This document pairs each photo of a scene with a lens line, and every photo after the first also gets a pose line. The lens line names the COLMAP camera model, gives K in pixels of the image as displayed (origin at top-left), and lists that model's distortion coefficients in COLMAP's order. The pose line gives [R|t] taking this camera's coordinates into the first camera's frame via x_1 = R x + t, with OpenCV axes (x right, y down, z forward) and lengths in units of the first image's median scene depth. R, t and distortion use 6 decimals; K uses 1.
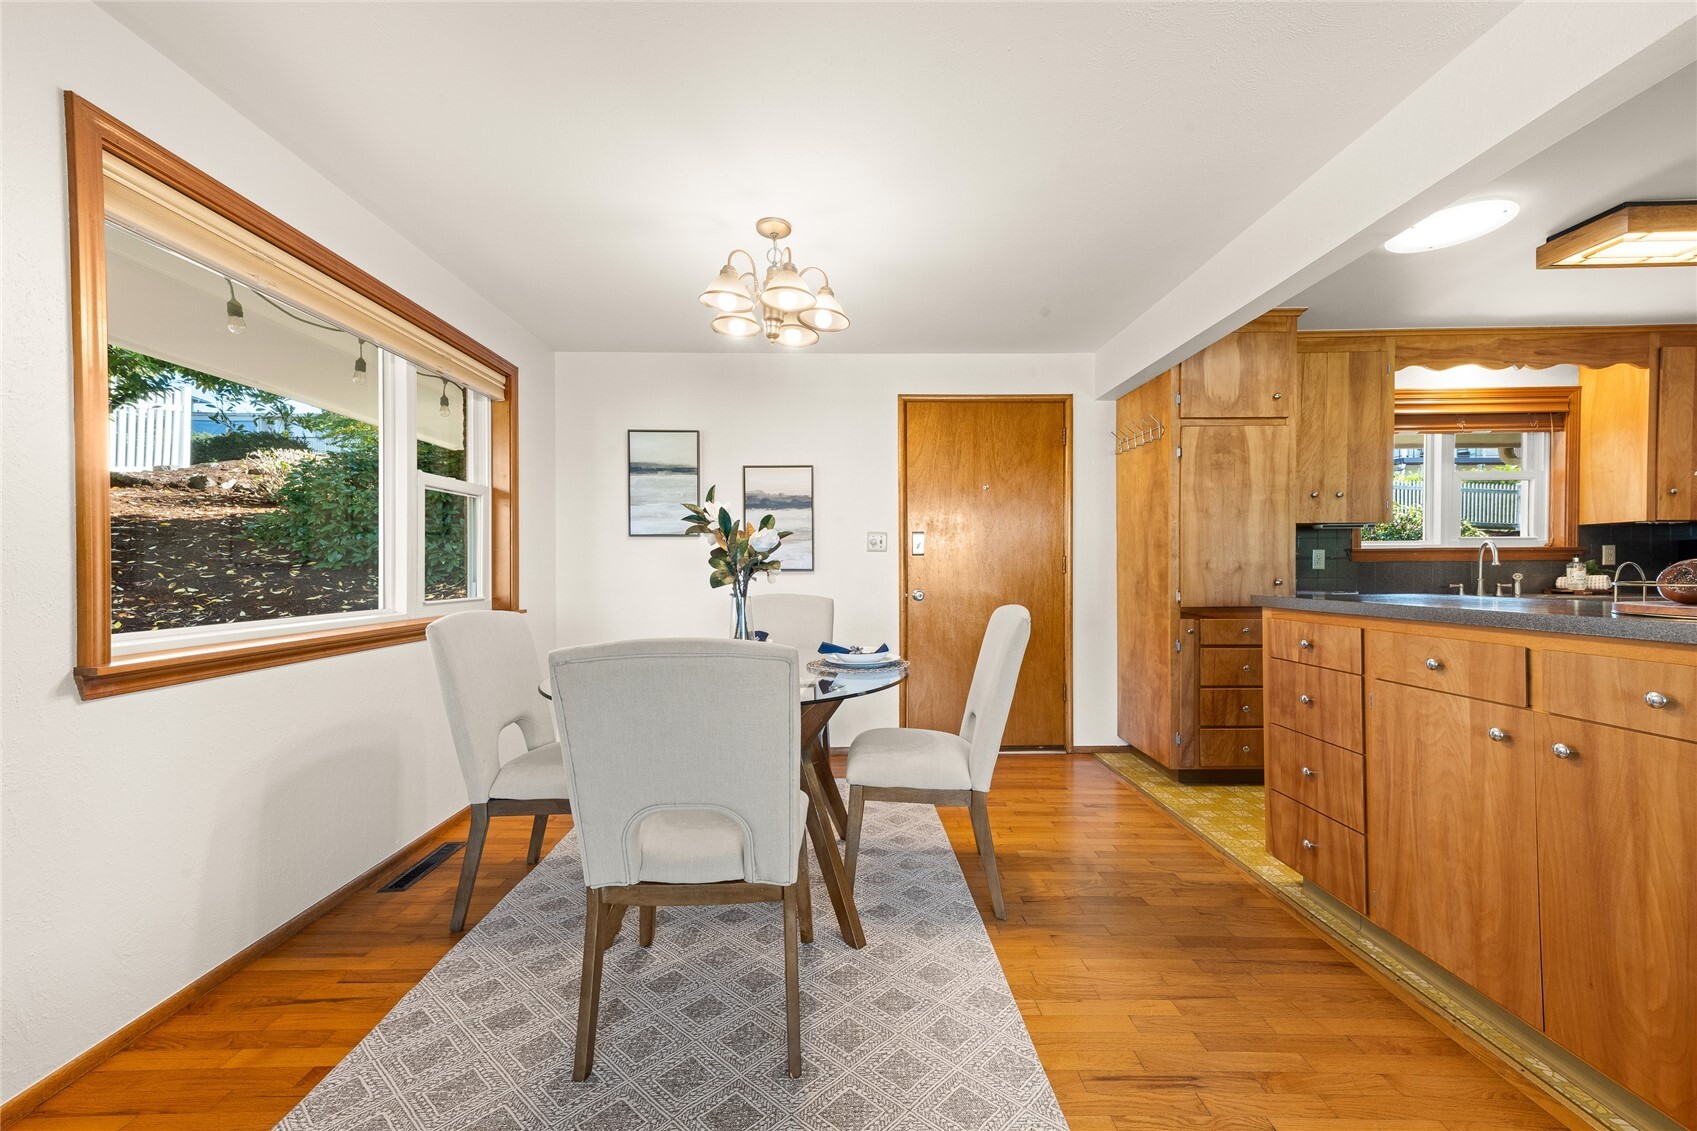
lens RADIAL K [[658.9, 0, 846.3], [0, 658.9, 567.4], [0, 0, 1]] dist [0.024566, 0.000173]
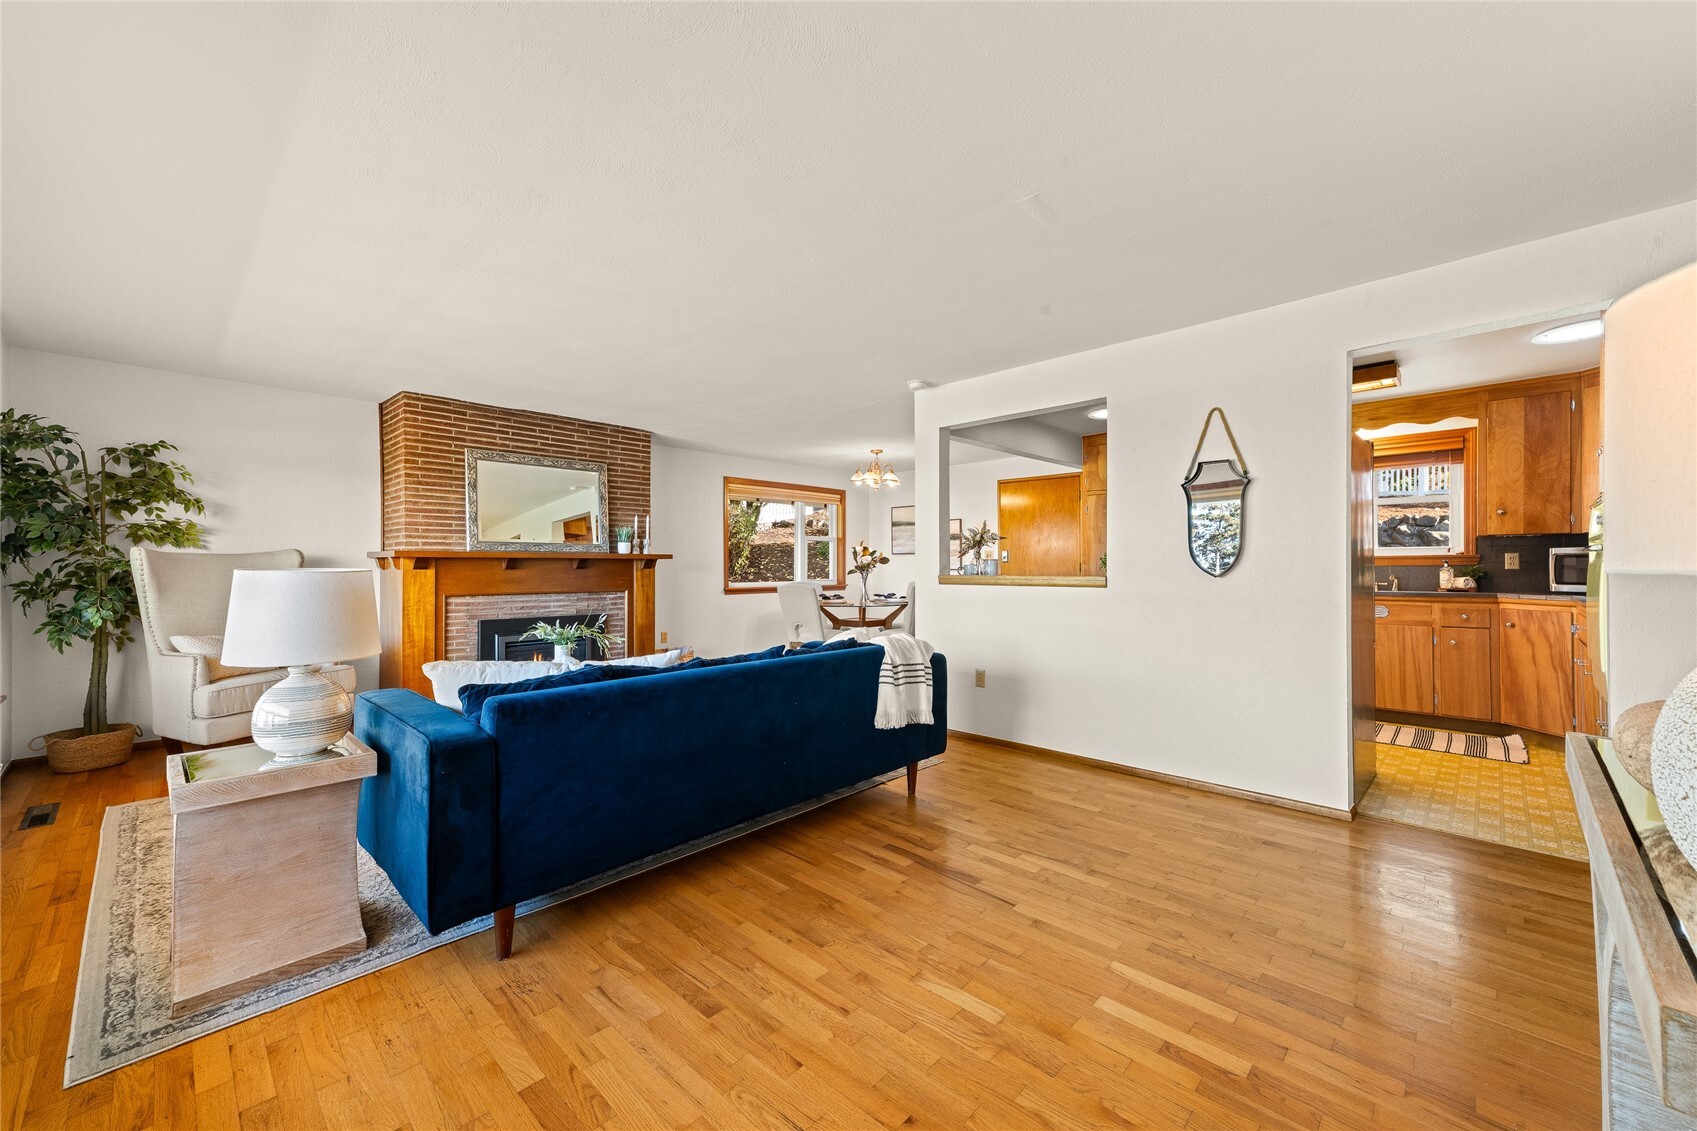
lens RADIAL K [[669.5, 0, 842.4], [0, 669.5, 560.7], [0, 0, 1]] dist [0.022740, 0.000000]
pose [[0.705983, -0.004252, -0.708216, 1.243228], [-0.001191, 0.999973, -0.007190, -0.009237], [0.708228, 0.005919, 0.705959, -0.780915]]
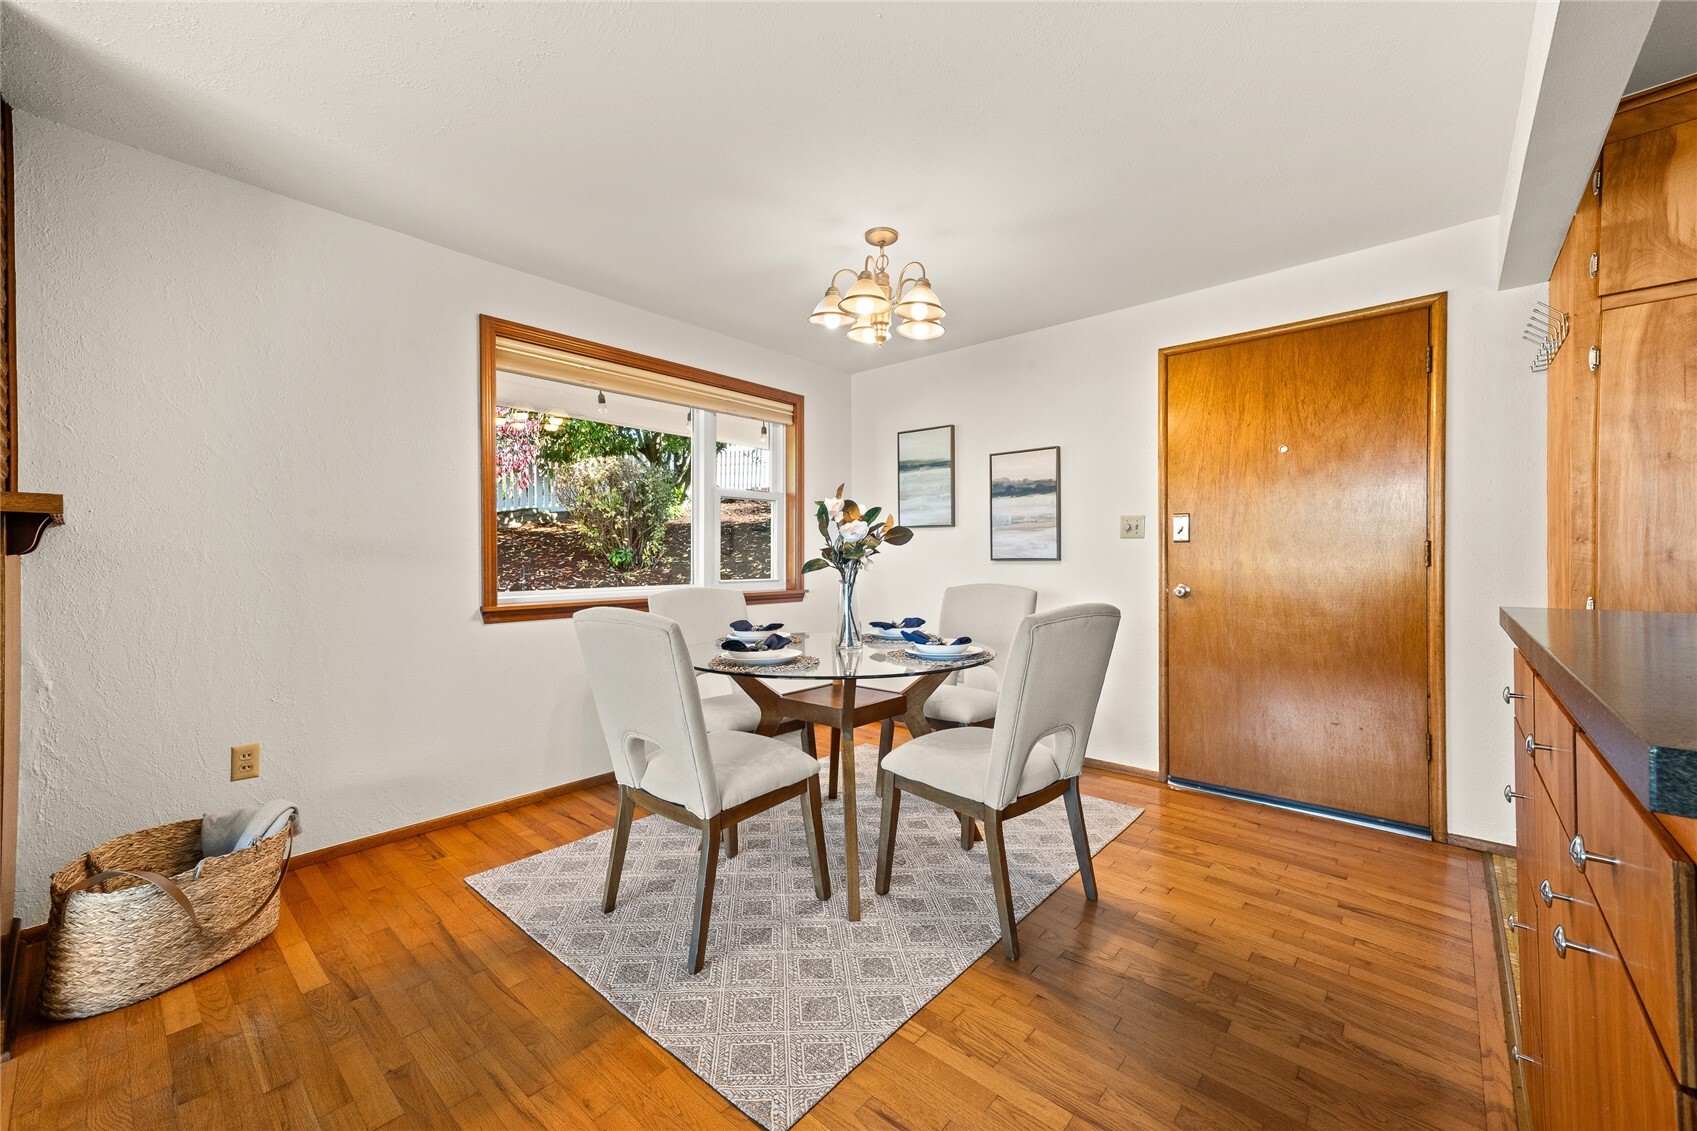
lens RADIAL K [[669.5, 0, 842.4], [0, 669.5, 560.7], [0, 0, 1]] dist [0.022740, 0.000000]
pose [[0.738119, 0.007664, -0.674627, 0.382755], [-0.002894, 0.999962, 0.008194, -0.001483], [0.674664, -0.004096, 0.738113, 0.111354]]
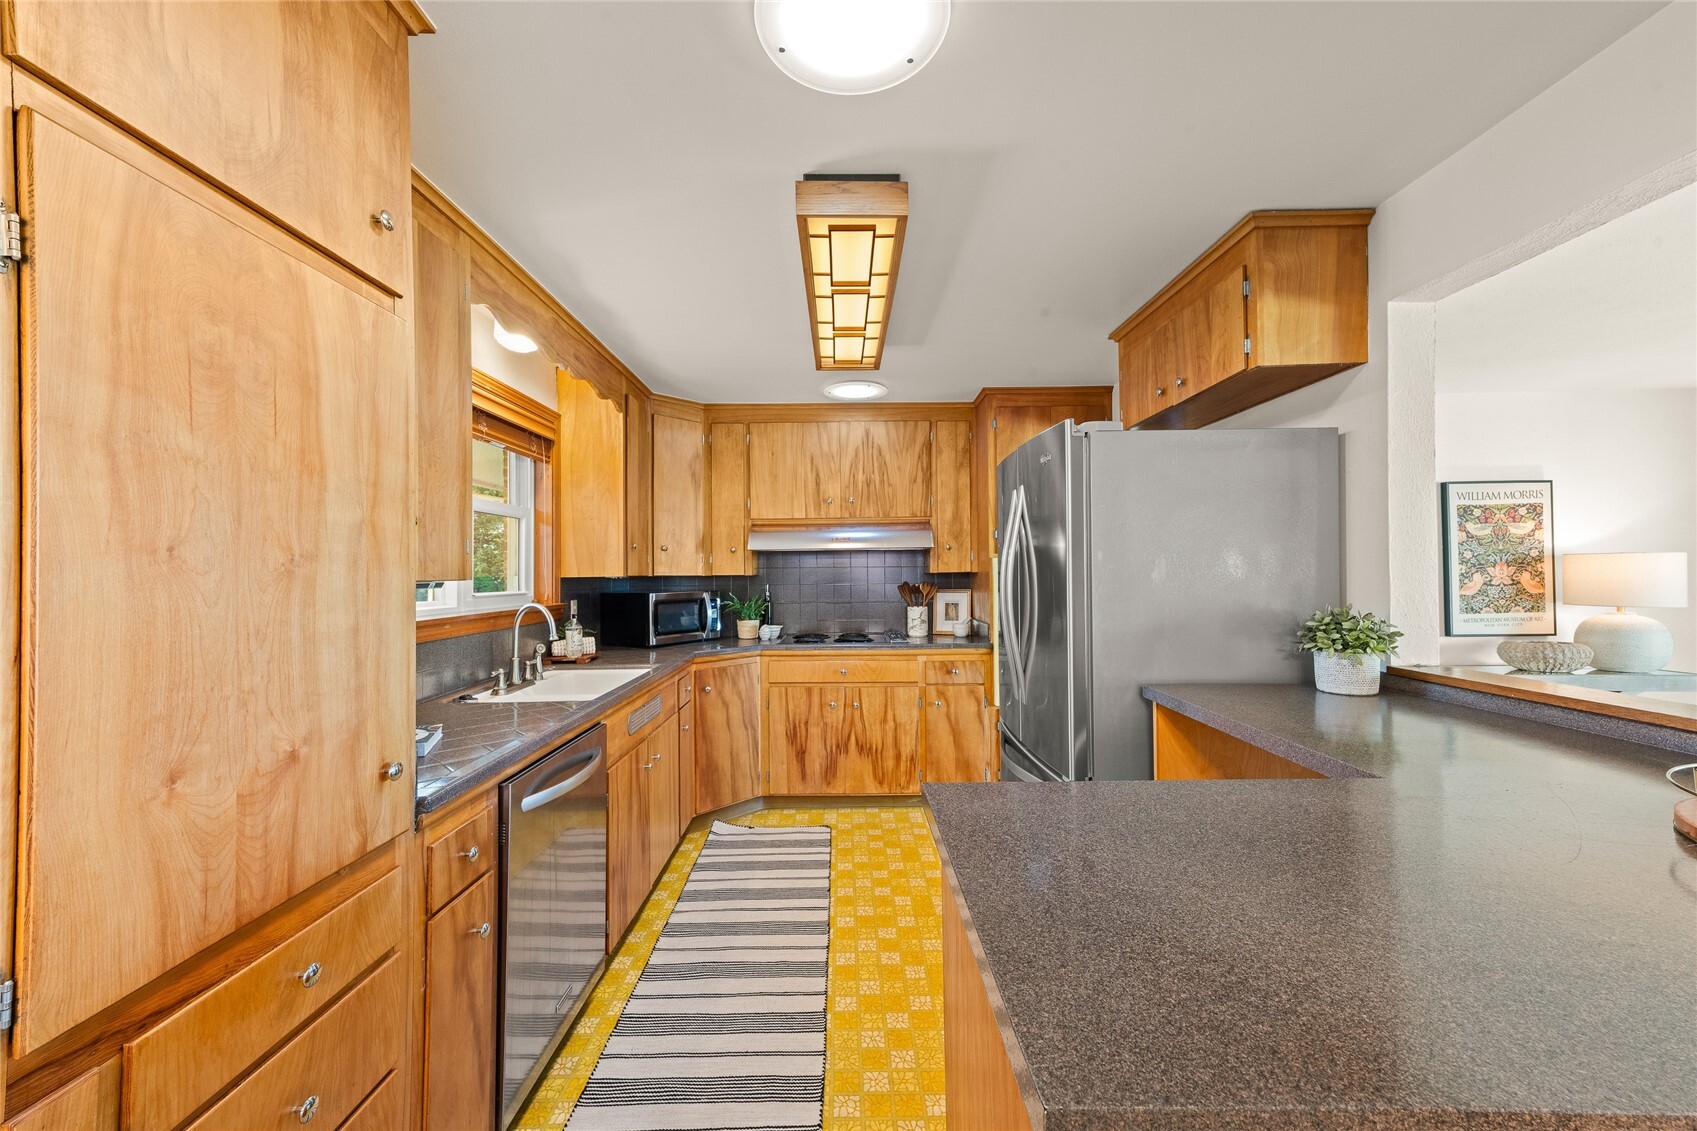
lens RADIAL K [[658.9, 0, 846.3], [0, 658.9, 567.4], [0, 0, 1]] dist [0.024566, 0.000173]
pose [[0.003866, 0.010603, 0.999936, 0.278643], [0.009015, 0.999903, -0.010637, -0.067571], [-0.999952, 0.009055, 0.003770, 0.688518]]
